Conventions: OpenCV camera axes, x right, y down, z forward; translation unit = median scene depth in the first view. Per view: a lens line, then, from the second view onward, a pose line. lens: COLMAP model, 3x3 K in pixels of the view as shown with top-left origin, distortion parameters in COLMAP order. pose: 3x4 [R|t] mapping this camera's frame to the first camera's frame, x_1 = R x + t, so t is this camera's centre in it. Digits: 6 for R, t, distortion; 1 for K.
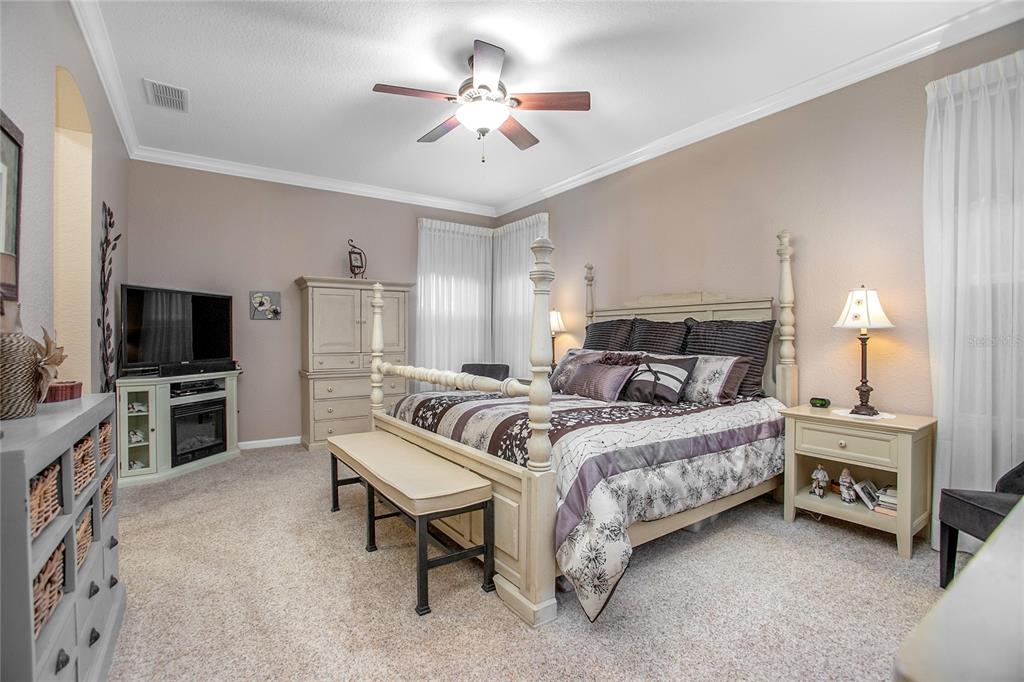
lens RADIAL K [[472.8, 0, 506.8], [0, 472.8, 340.7], [0, 0, 1]] dist [-0.037252, 0.001857]
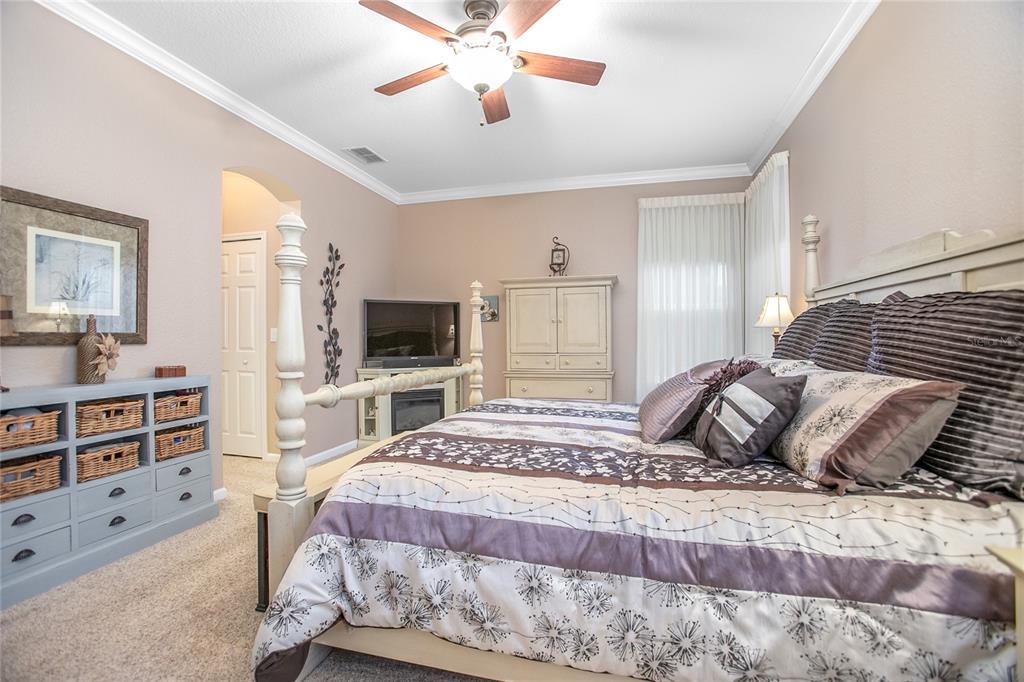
lens RADIAL K [[472.8, 0, 506.9], [0, 472.8, 342.0], [0, 0, 1]] dist [-0.037252, 0.001857]
pose [[0.631121, 0.002446, -0.775680, 0.523999], [-0.001681, 0.999997, 0.001786, 0.000975], [0.775682, 0.000177, 0.631123, 0.438776]]
